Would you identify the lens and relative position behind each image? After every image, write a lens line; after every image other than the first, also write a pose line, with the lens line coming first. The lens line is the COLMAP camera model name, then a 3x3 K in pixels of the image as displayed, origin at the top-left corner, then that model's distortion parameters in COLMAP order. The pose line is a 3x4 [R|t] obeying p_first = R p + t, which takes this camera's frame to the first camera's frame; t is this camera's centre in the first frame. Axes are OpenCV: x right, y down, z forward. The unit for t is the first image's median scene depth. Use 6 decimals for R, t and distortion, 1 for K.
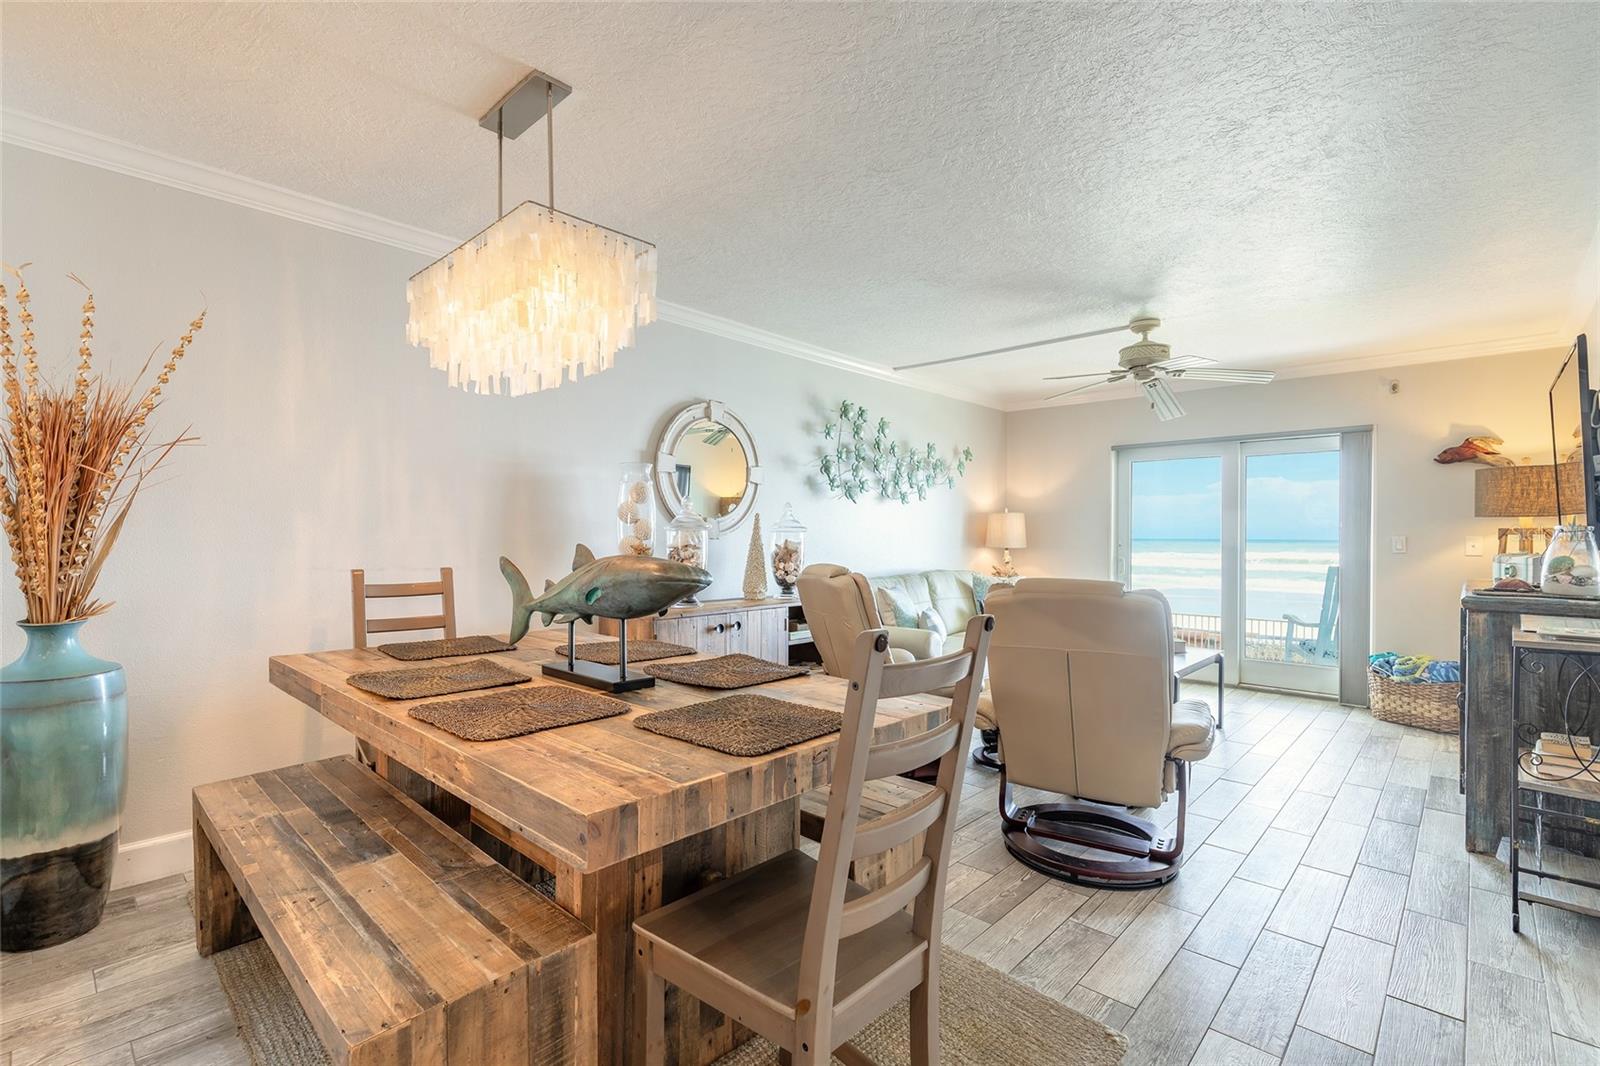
lens RADIAL K [[728.5, 0, 800.7], [0, 728.5, 537.6], [0, 0, 1]] dist [0.010248, -0.002231]
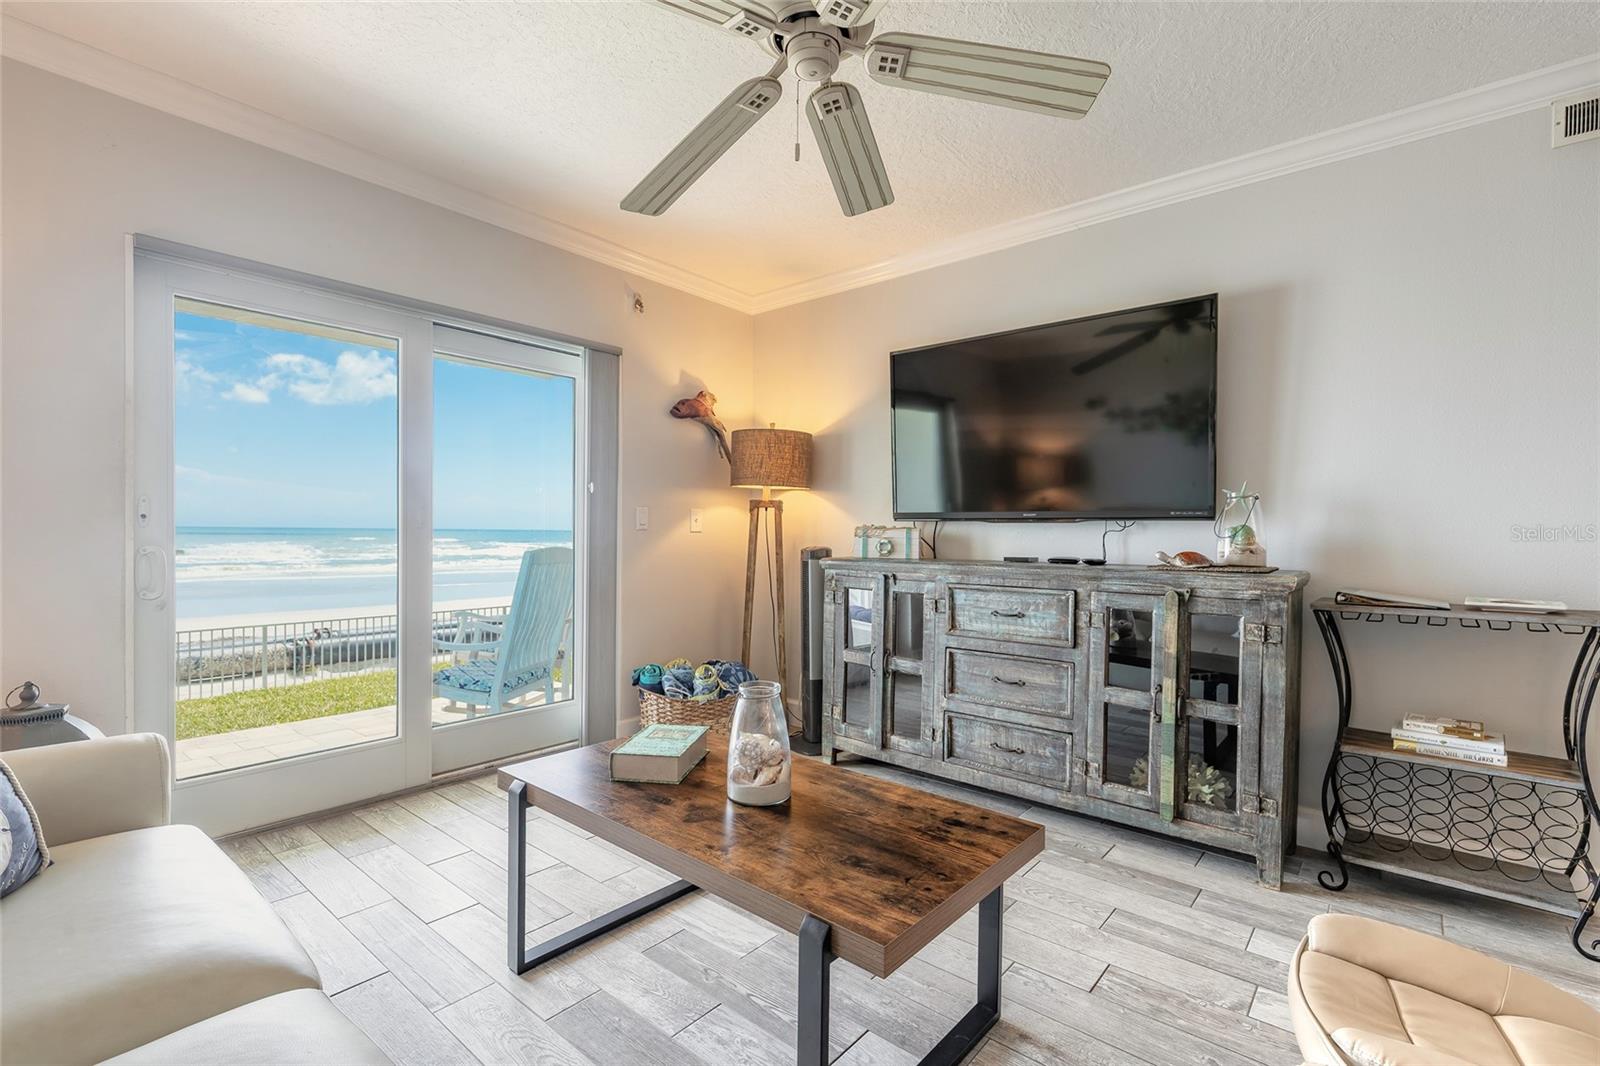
lens RADIAL K [[728.5, 0, 790.2], [0, 728.5, 539.7], [0, 0, 1]] dist [0.010248, -0.002231]
pose [[-0.049079, -0.018703, 0.998620, 0.073065], [-0.009594, 0.999787, 0.018253, 0.017241], [-0.998749, -0.008685, -0.049248, 0.915140]]
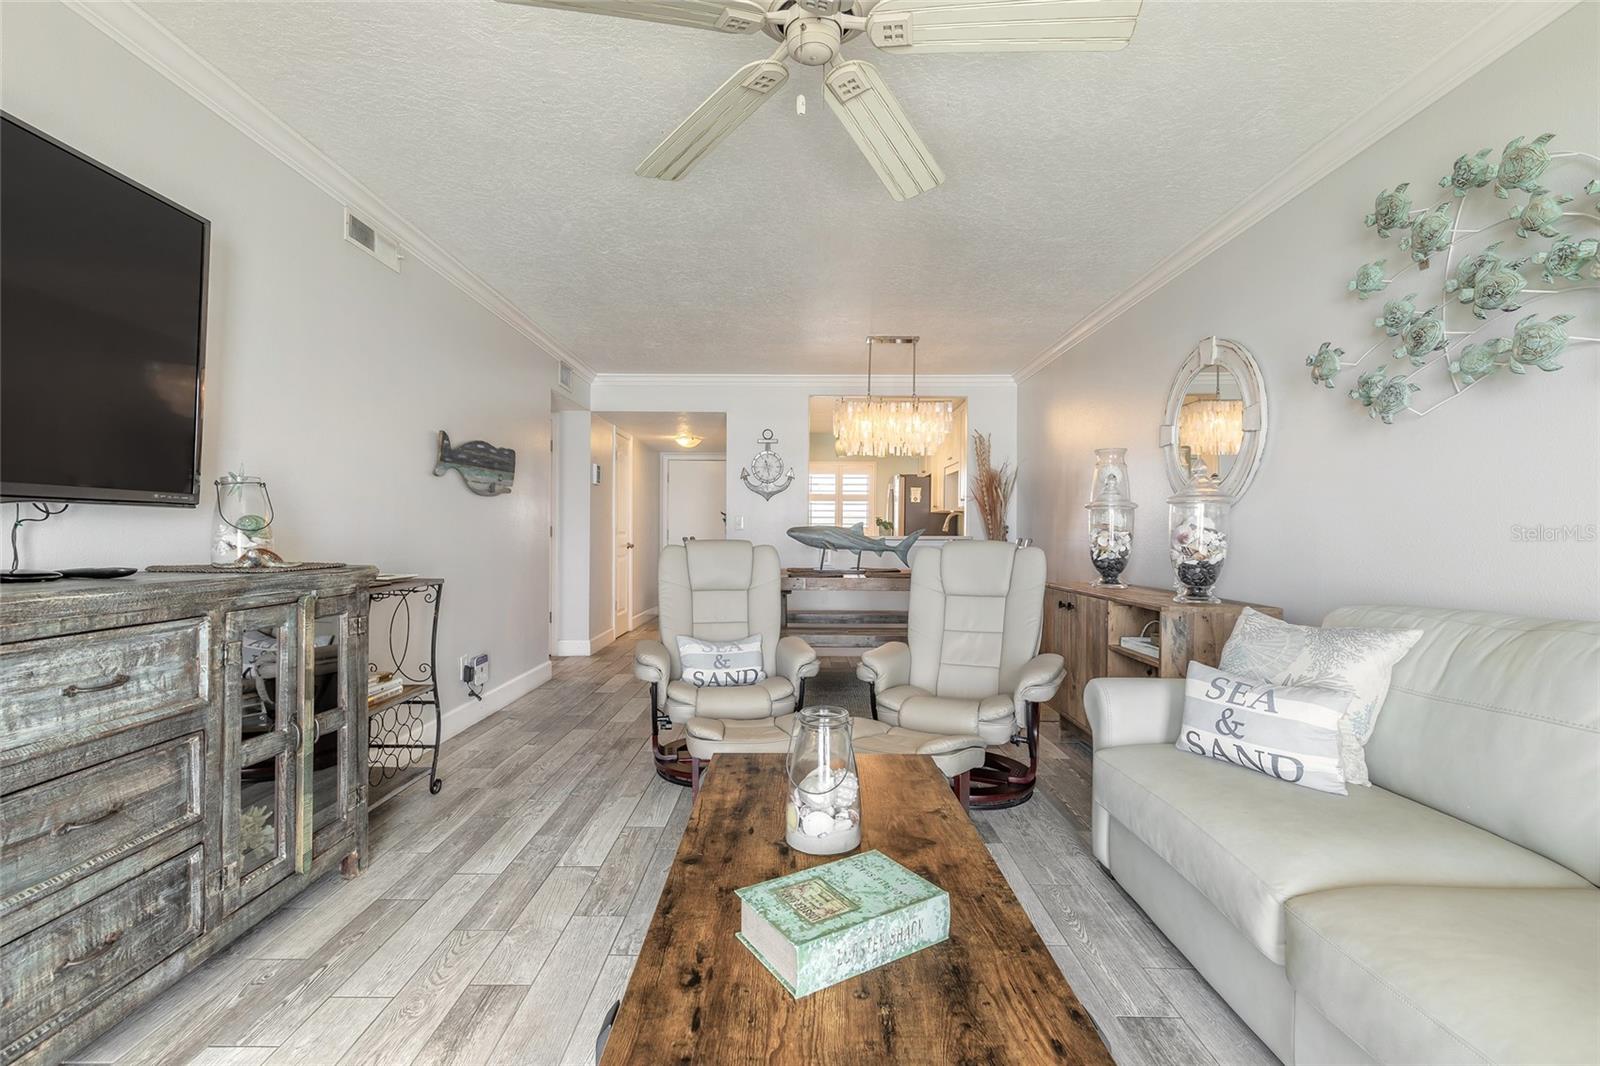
lens RADIAL K [[728.5, 0, 782.5], [0, 728.5, 529.8], [0, 0, 1]] dist [0.010248, -0.002231]
pose [[-0.721783, -0.015986, -0.691935, 0.645865], [-0.013034, 0.999870, -0.009504, 0.022024], [0.691997, 0.002159, -0.721897, 1.116534]]
